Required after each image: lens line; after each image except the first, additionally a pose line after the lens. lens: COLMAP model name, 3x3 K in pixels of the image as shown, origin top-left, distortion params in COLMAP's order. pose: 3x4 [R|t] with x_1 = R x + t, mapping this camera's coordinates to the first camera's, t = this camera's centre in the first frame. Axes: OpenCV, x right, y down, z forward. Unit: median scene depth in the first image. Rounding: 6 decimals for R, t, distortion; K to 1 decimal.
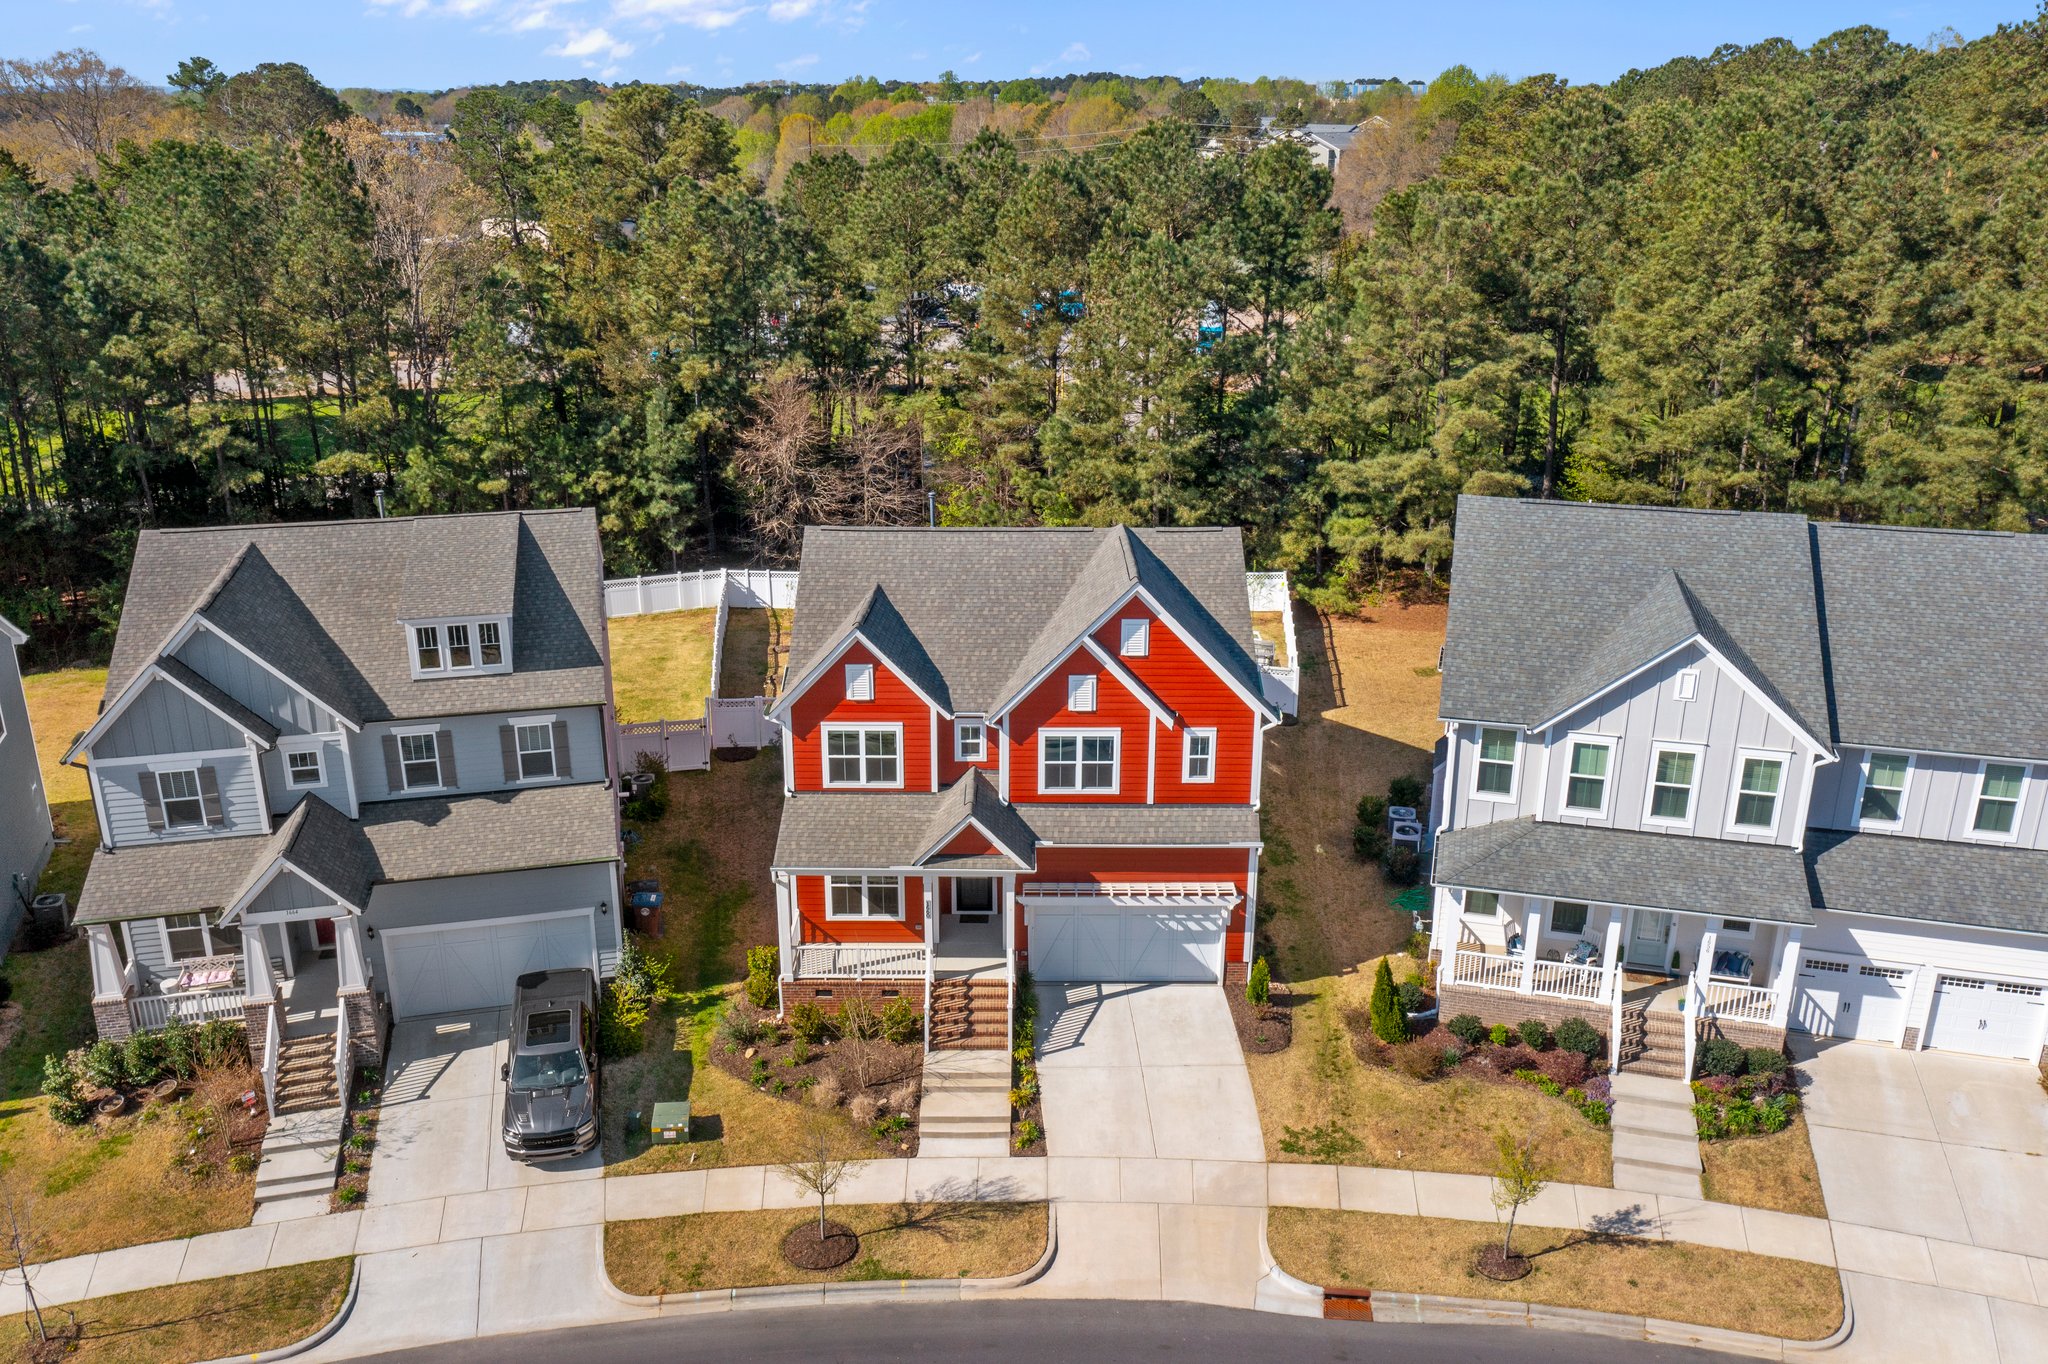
lens RADIAL K [[1613.8, 0, 1041.2], [0, 1613.8, 724.7], [0, 0, 1]] dist [-0.002891, -0.000088]
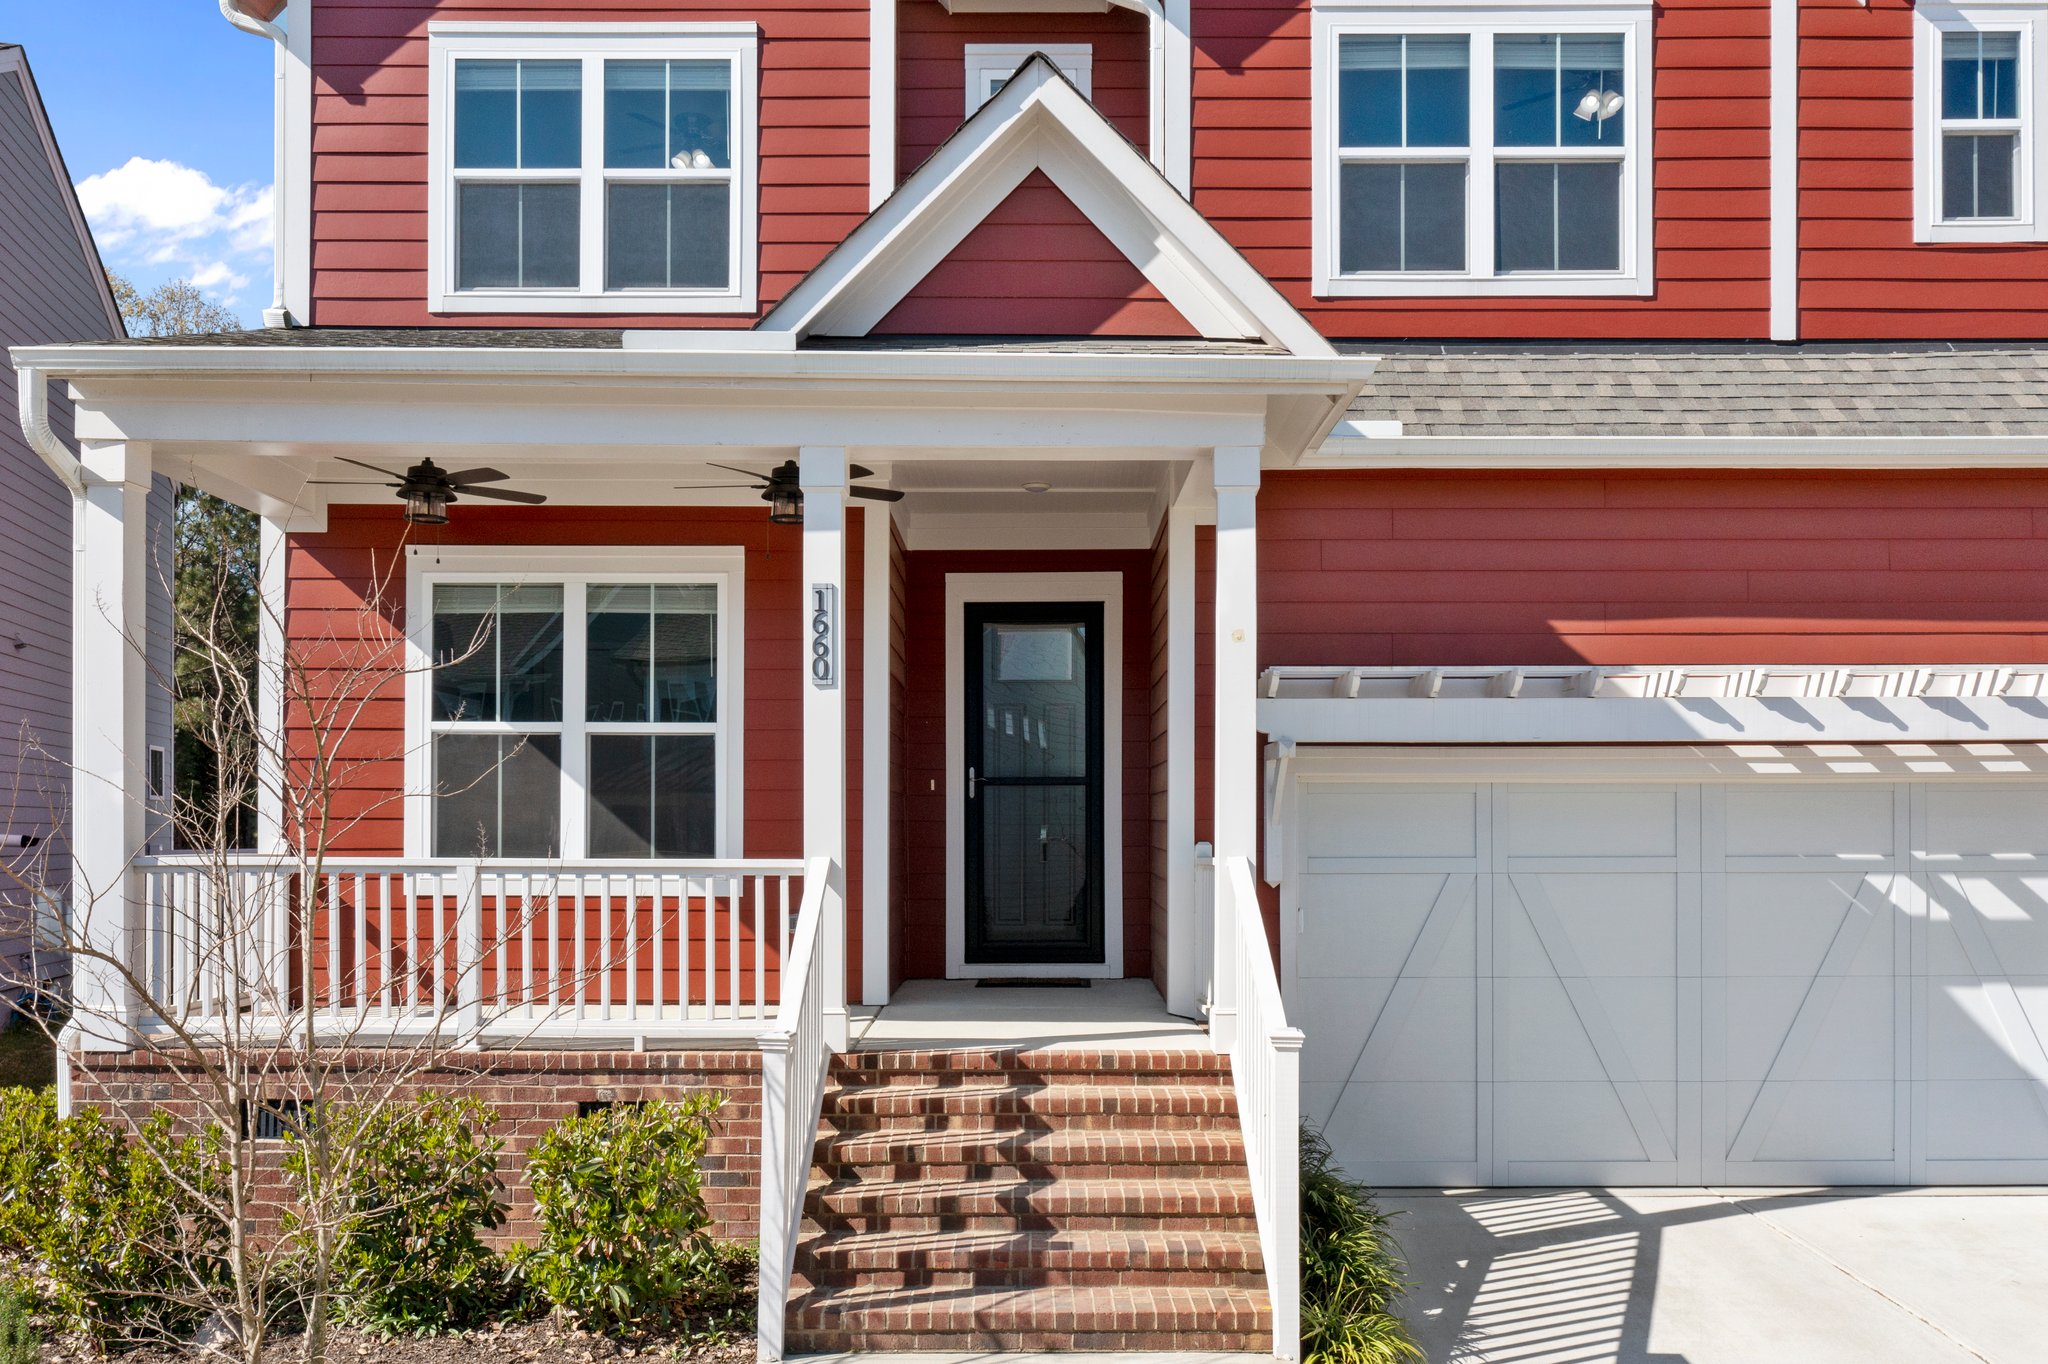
lens RADIAL K [[1673.6, 0, 1031.3], [0, 1673.6, 854.5], [0, 0, 1]] dist [-0.002517, 0.009571]
pose [[0.999863, -0.008704, -0.014047, -0.041132], [0.003110, 0.933971, -0.357335, 0.210636], [0.016230, 0.357242, 0.933871, 0.806768]]
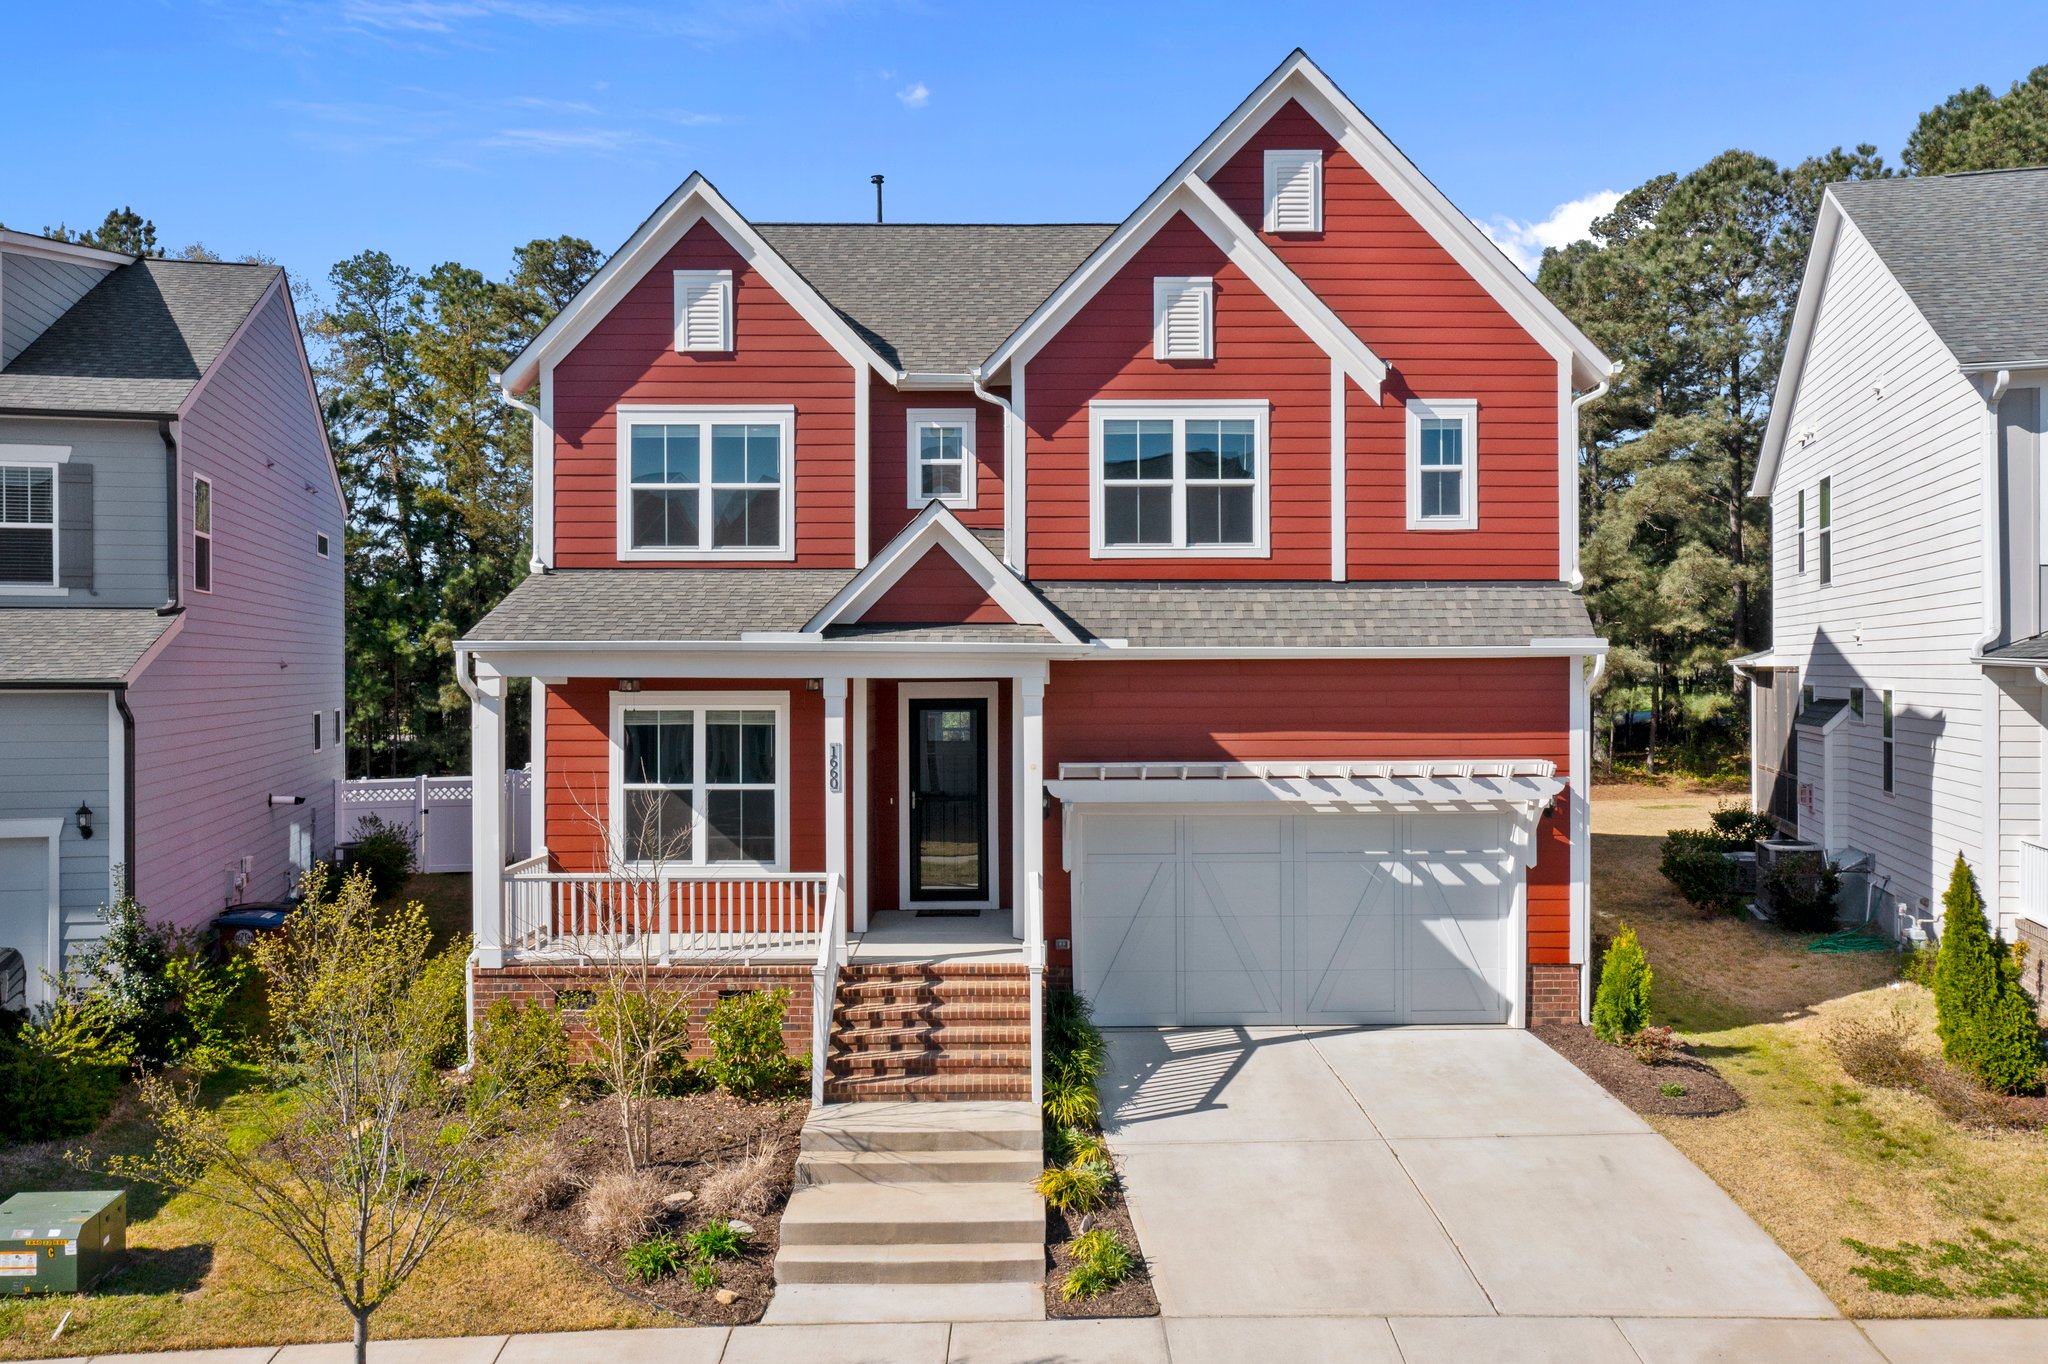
lens RADIAL K [[1613.8, 0, 1041.2], [0, 1613.8, 724.7], [0, 0, 1]] dist [-0.002891, -0.000088]
pose [[0.999913, -0.012083, 0.005312, -0.018780], [0.013170, 0.940214, -0.340329, 0.242897], [-0.000882, 0.340370, 0.940291, 0.598029]]
